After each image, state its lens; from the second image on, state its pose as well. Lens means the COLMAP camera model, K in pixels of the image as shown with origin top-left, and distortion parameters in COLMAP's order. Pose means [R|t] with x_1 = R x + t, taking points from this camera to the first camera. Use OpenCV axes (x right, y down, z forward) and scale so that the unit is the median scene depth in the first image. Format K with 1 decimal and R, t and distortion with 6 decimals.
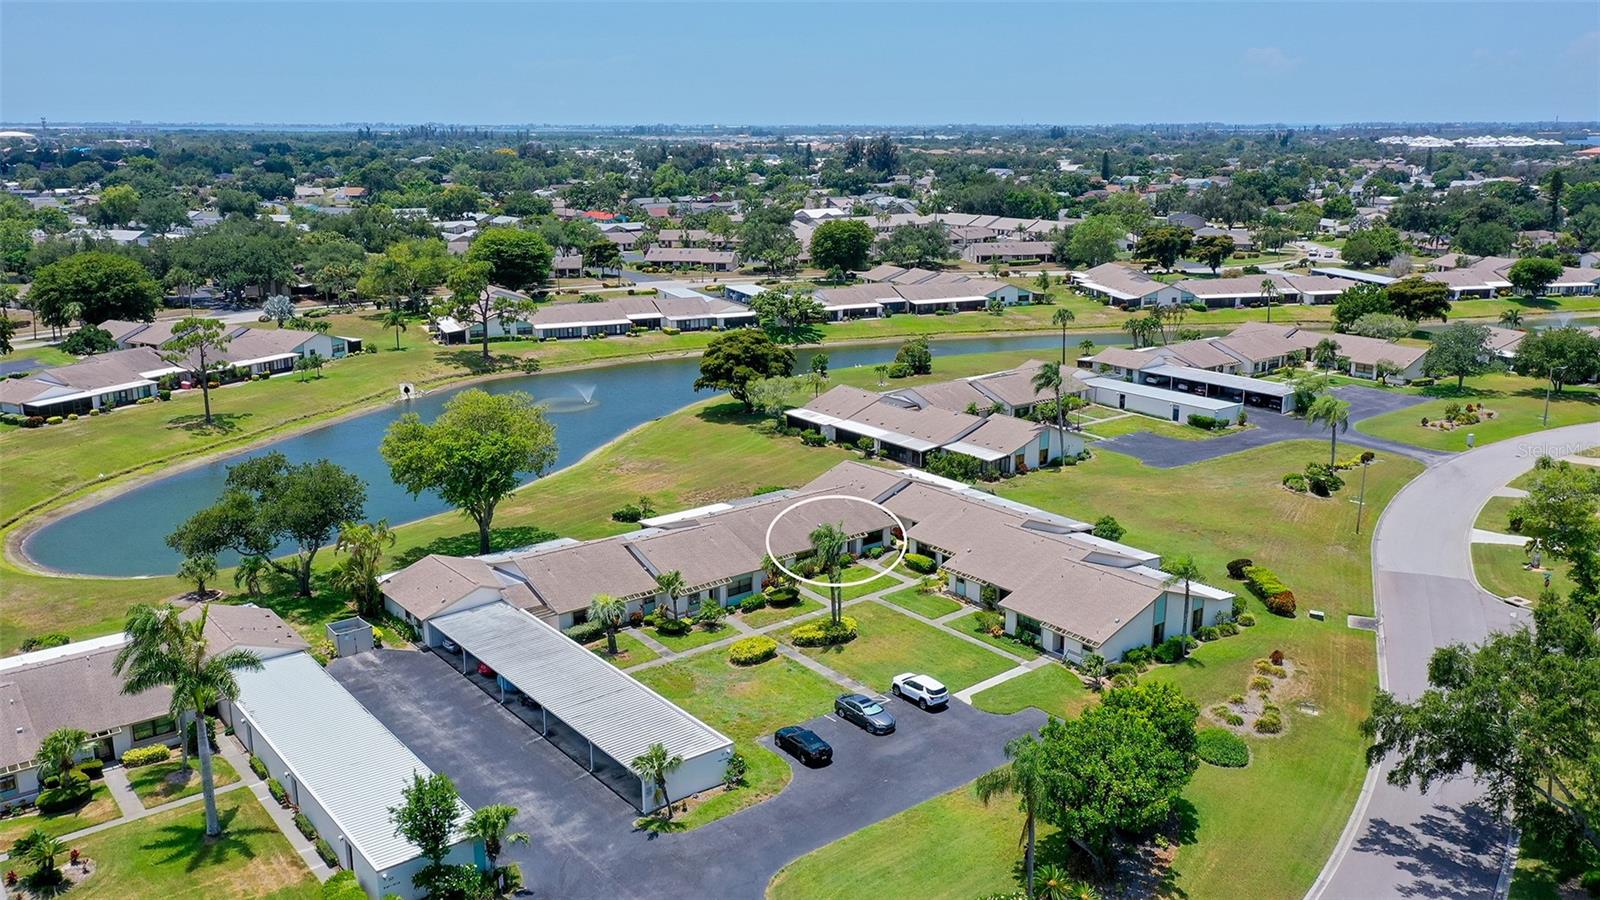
lens RADIAL K [[1291.9, 0, 800.0], [0, 1291.9, 450.0], [0, 0, 1]] dist [0.019495, 0.002063]
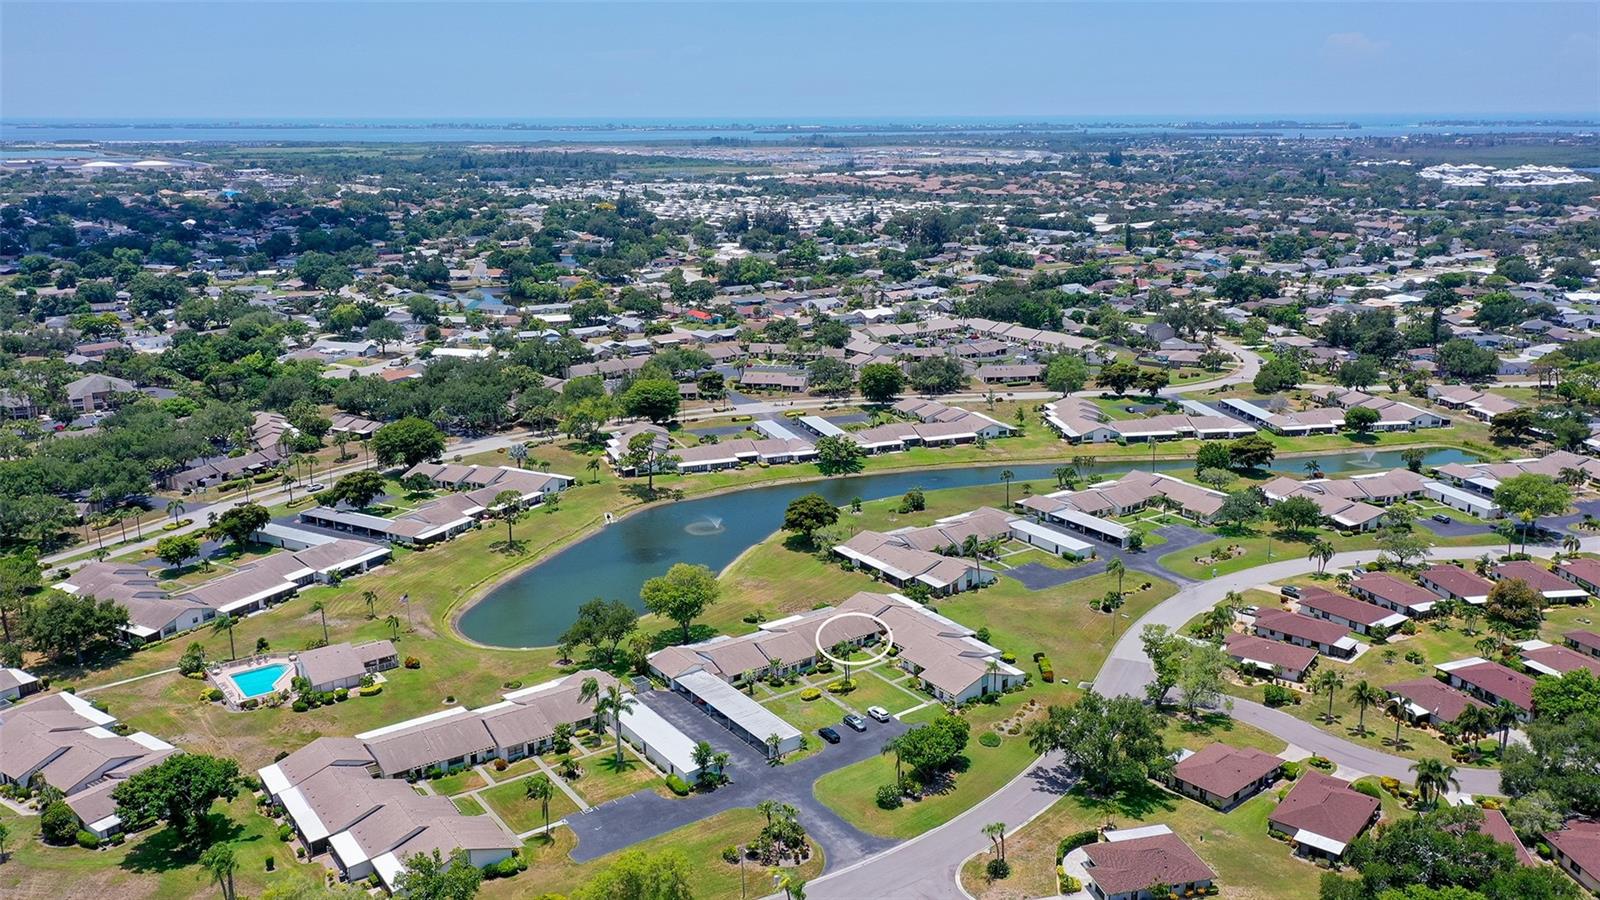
lens RADIAL K [[1291.9, 0, 800.0], [0, 1291.9, 450.0], [0, 0, 1]] dist [0.019495, 0.002063]
pose [[0.998501, 0.010593, -0.053691, 0.042906], [-0.010136, 0.999910, 0.008773, -0.203578], [0.053779, -0.008215, 0.998519, -0.884505]]
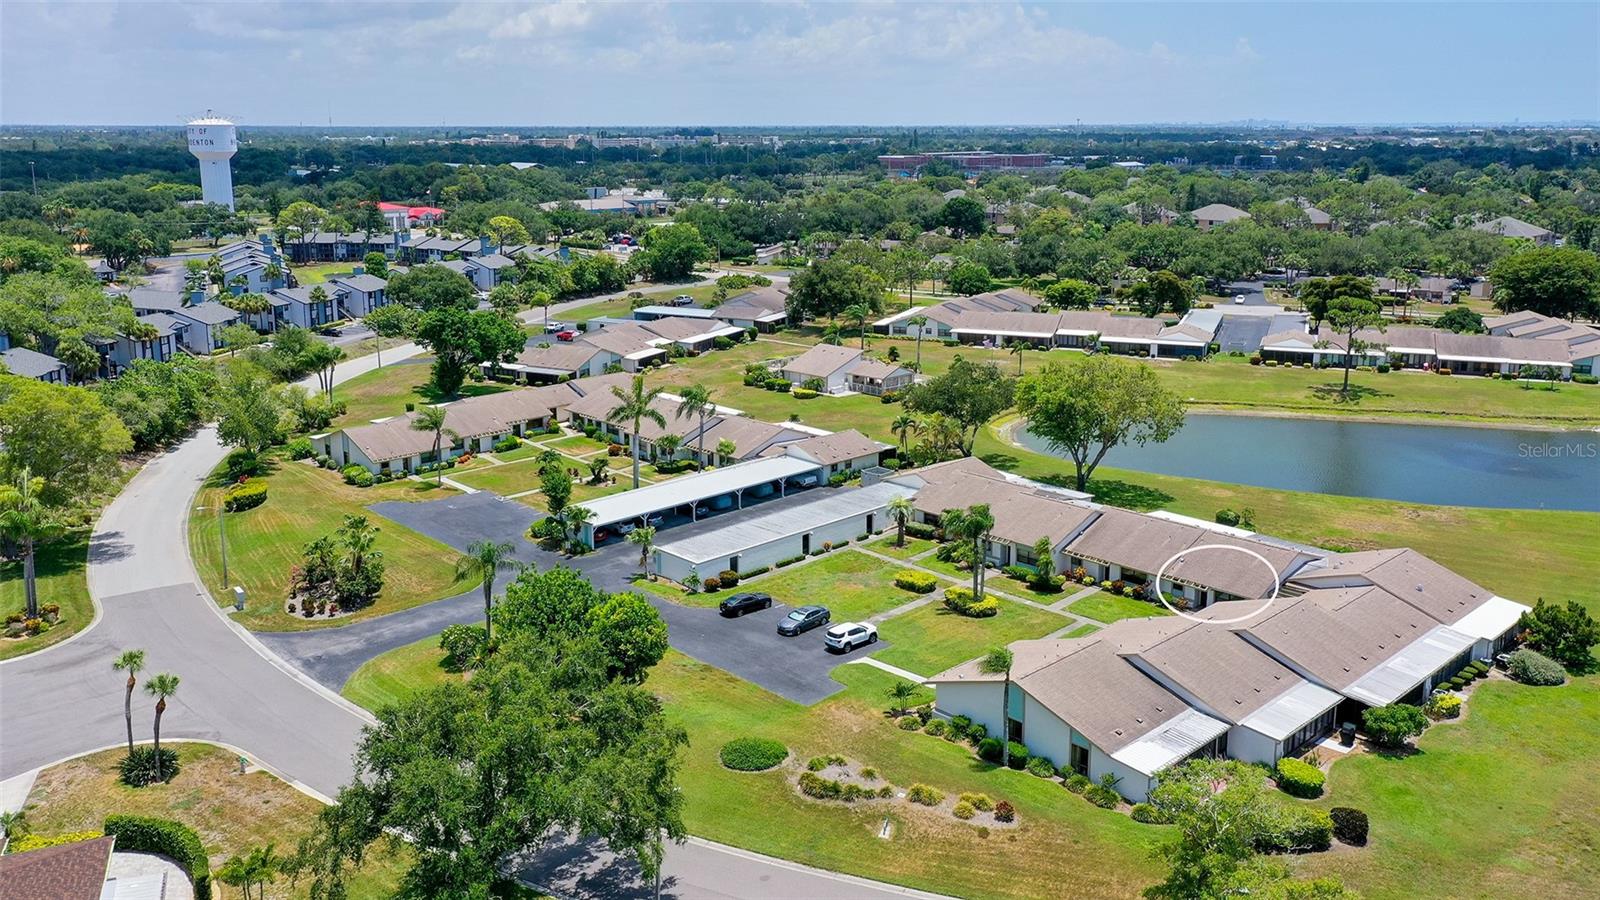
lens RADIAL K [[1273.2, 0, 800.0], [0, 1273.2, 450.0], [0, 0, 1]] dist [0.005671, 0.002292]
pose [[0.078920, 0.242715, -0.966882, 0.673877], [-0.237938, 0.946461, 0.218167, -0.117492], [0.968069, 0.212840, 0.132446, 0.475192]]
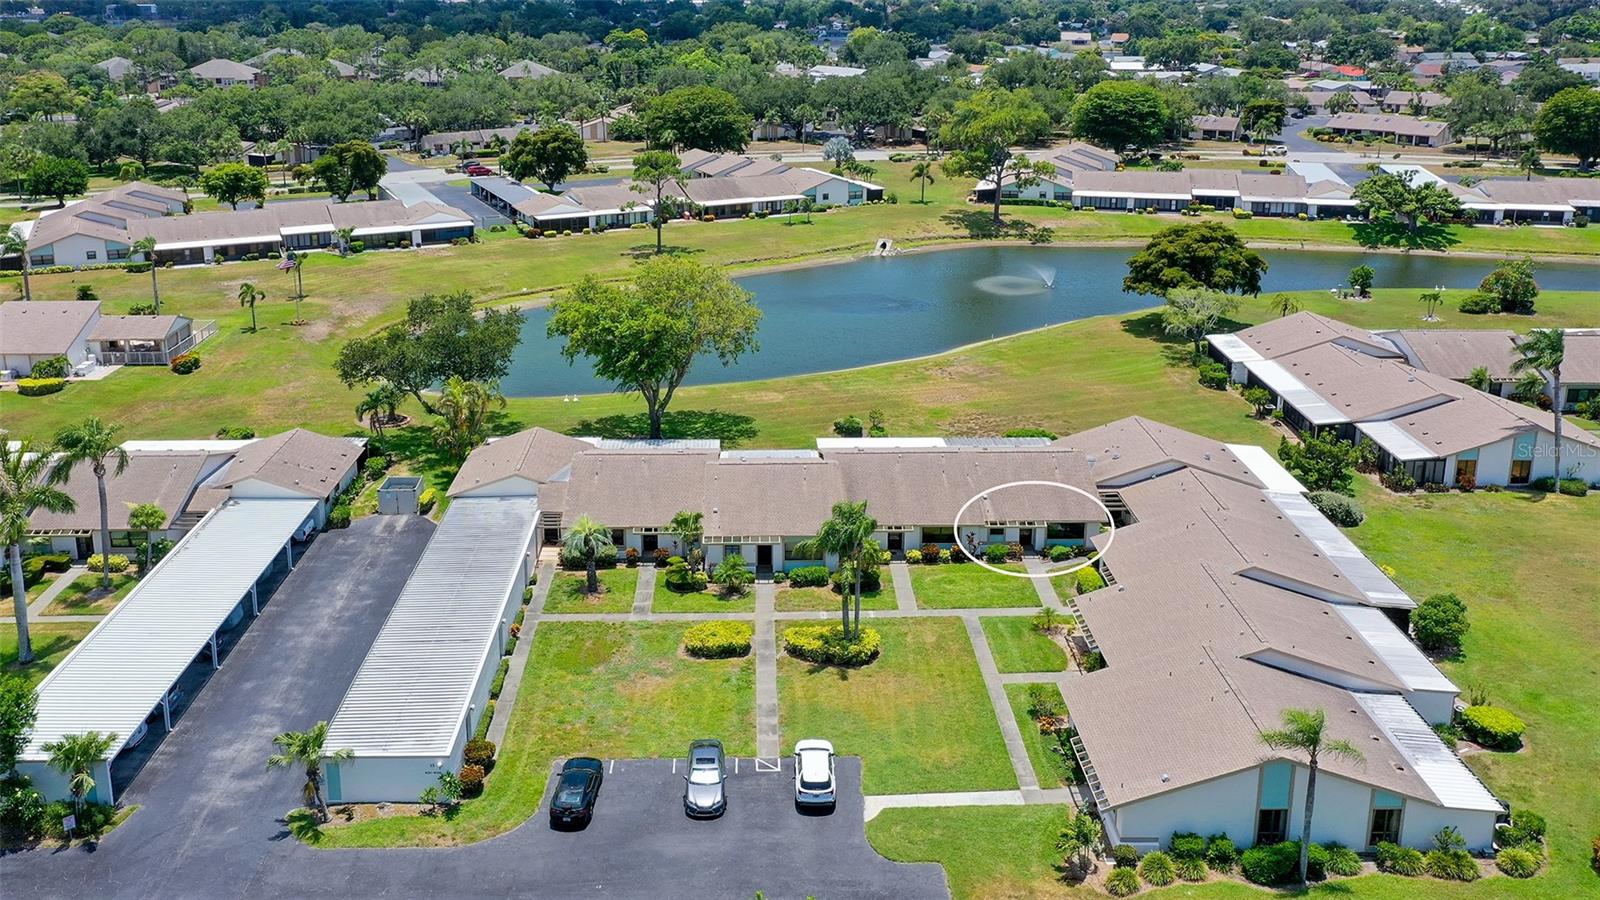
lens RADIAL K [[1297.0, 0, 752.7], [0, 1297.0, 322.4], [0, 0, 1]] dist [0.013441, 0.006302]
pose [[0.782995, 0.158541, -0.601484, 0.270302], [-0.147895, 0.986693, 0.067550, -0.055578], [0.604190, 0.036065, 0.796024, 0.258354]]
